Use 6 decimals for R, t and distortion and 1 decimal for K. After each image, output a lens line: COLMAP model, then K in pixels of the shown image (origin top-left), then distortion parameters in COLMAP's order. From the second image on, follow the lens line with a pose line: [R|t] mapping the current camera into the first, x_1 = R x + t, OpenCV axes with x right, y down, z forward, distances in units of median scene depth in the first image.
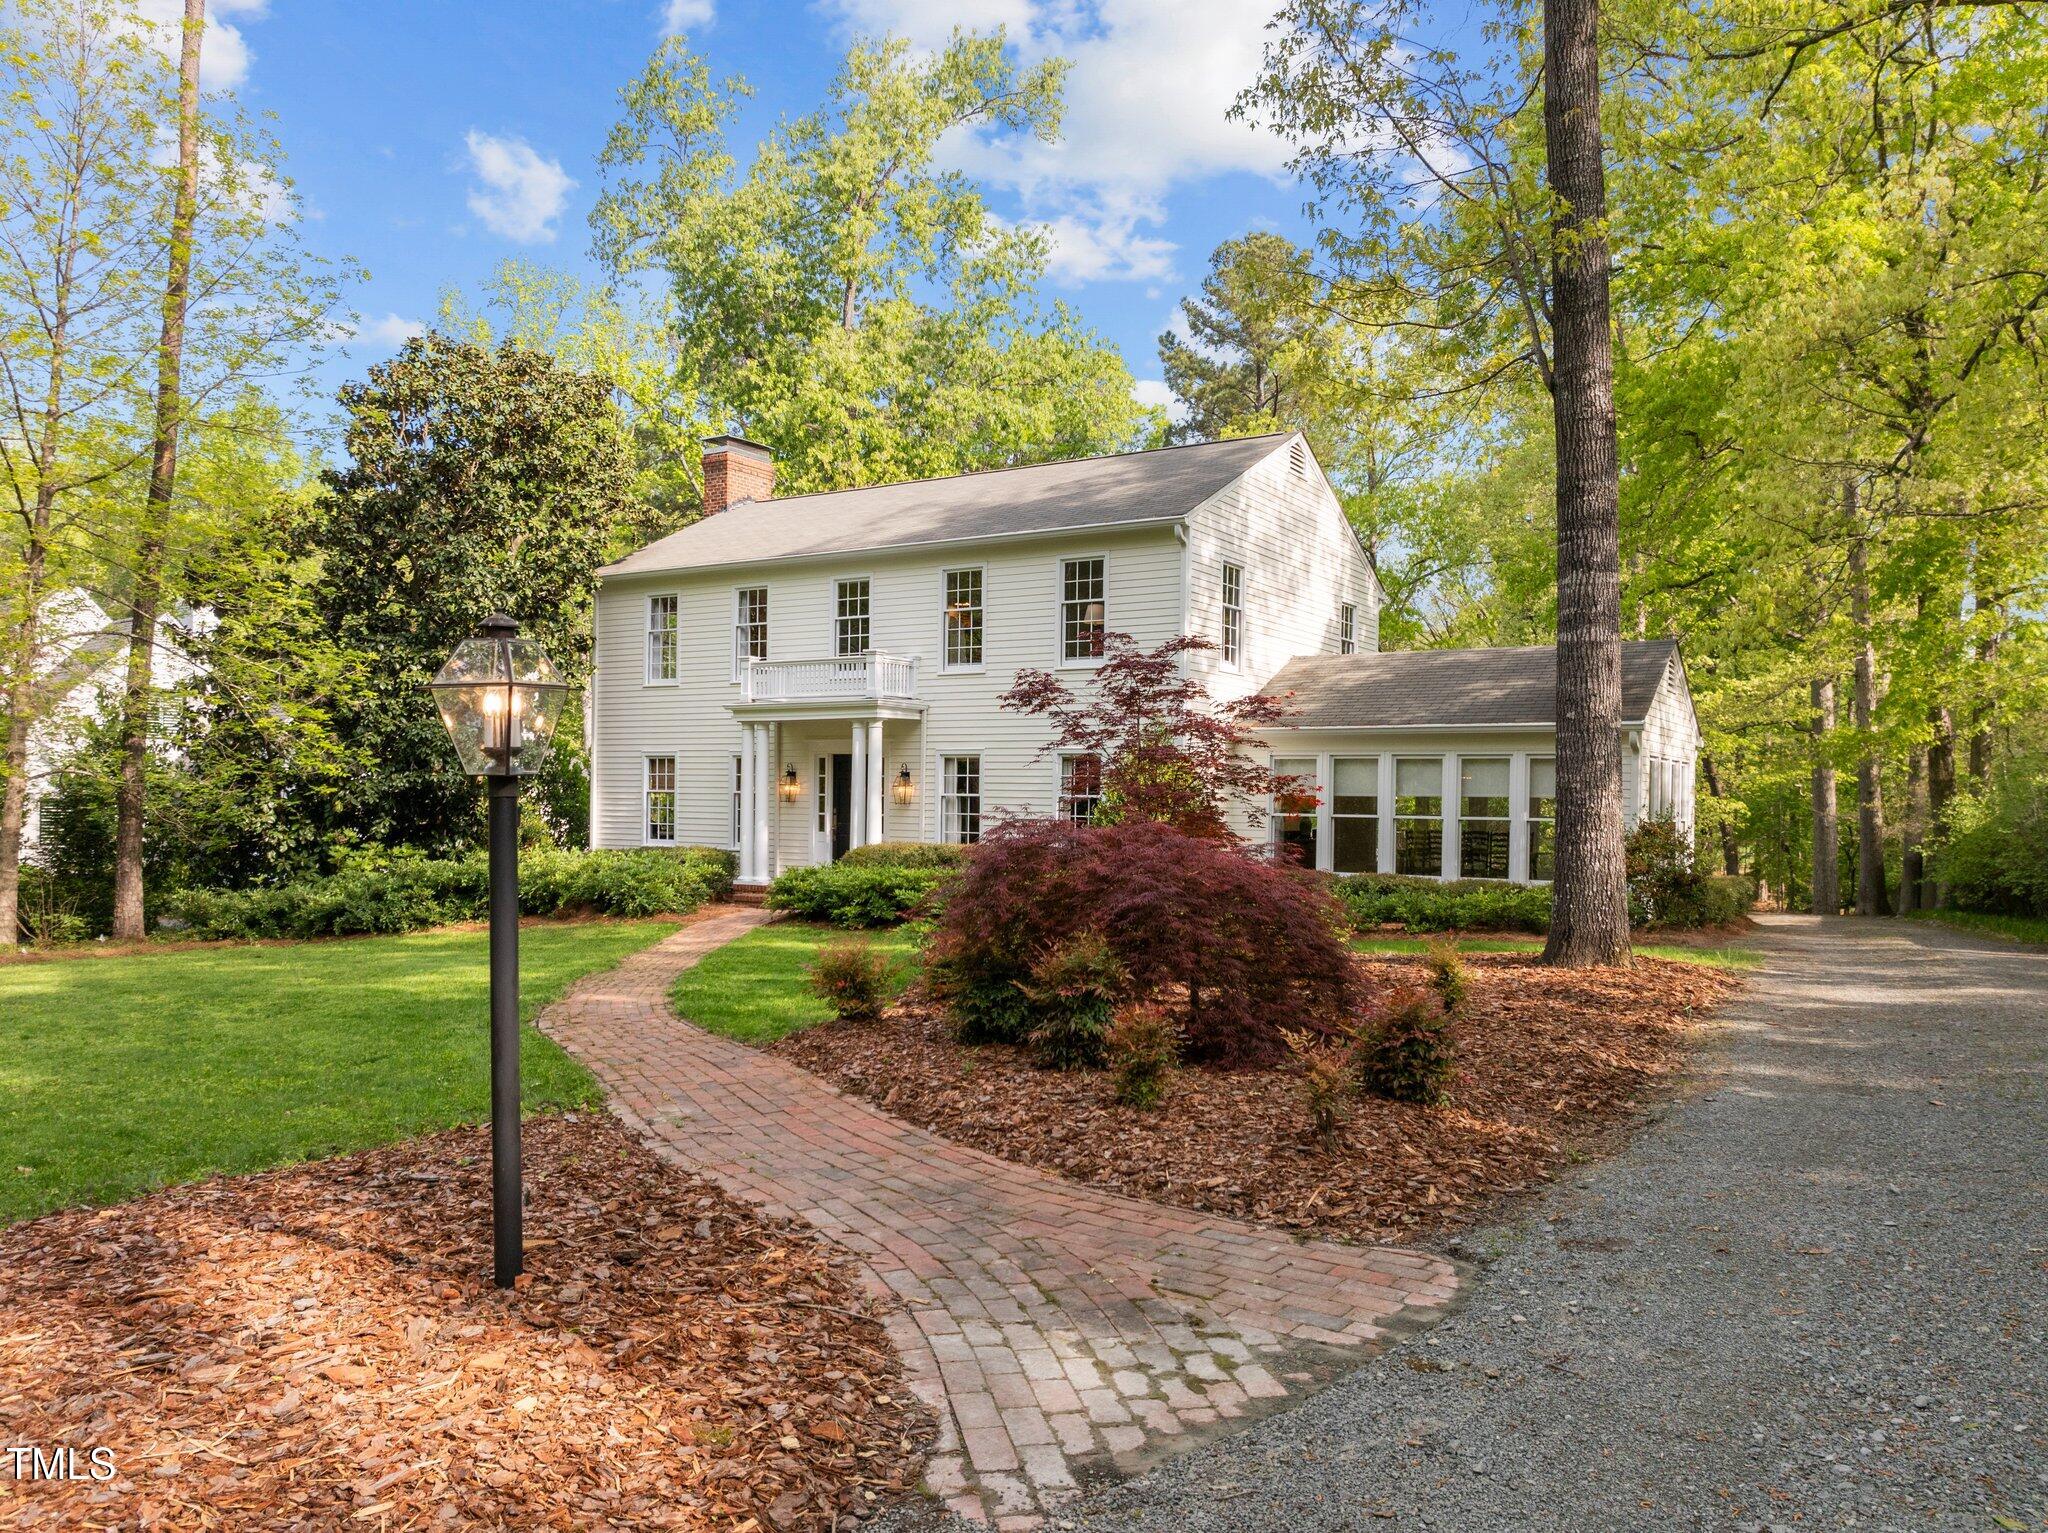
lens RADIAL K [[1445.5, 0, 1034.7], [0, 1445.5, 870.9], [0, 0, 1]] dist [-0.003922, -0.002289]
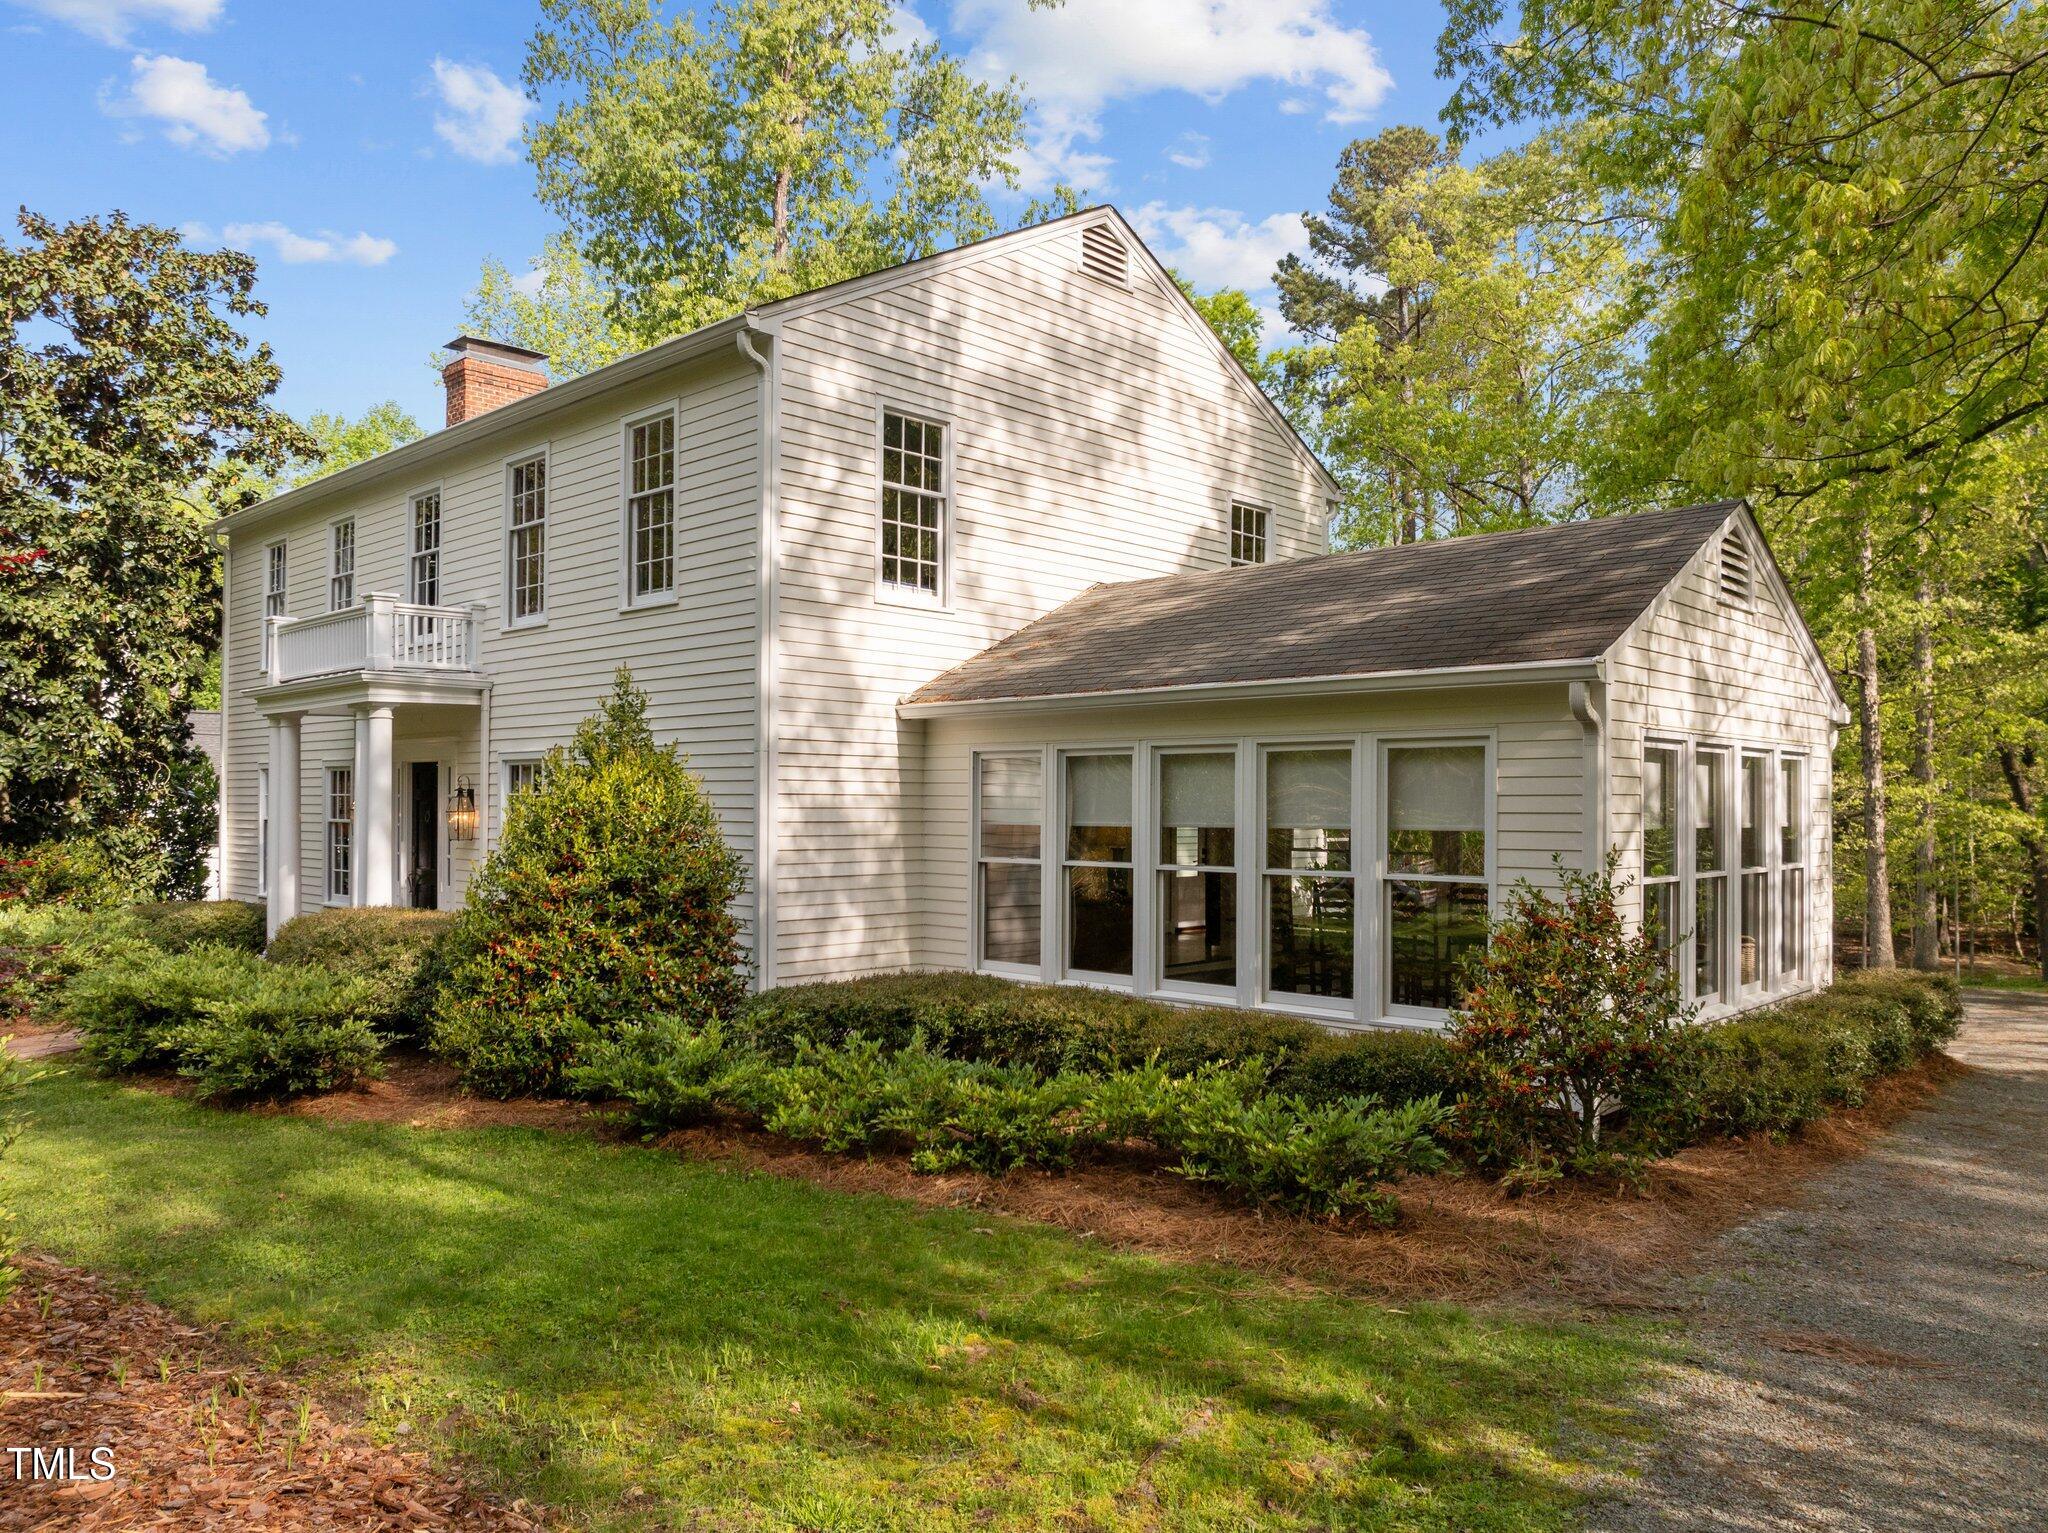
lens RADIAL K [[1436.3, 0, 1030.3], [0, 1436.3, 835.0], [0, 0, 1]] dist [-0.022868, -0.002793]
pose [[0.981393, -0.005484, -0.191929, 0.262626], [-0.000178, 0.999566, -0.029473, -0.029515], [0.192008, 0.028959, 0.980966, 0.426045]]
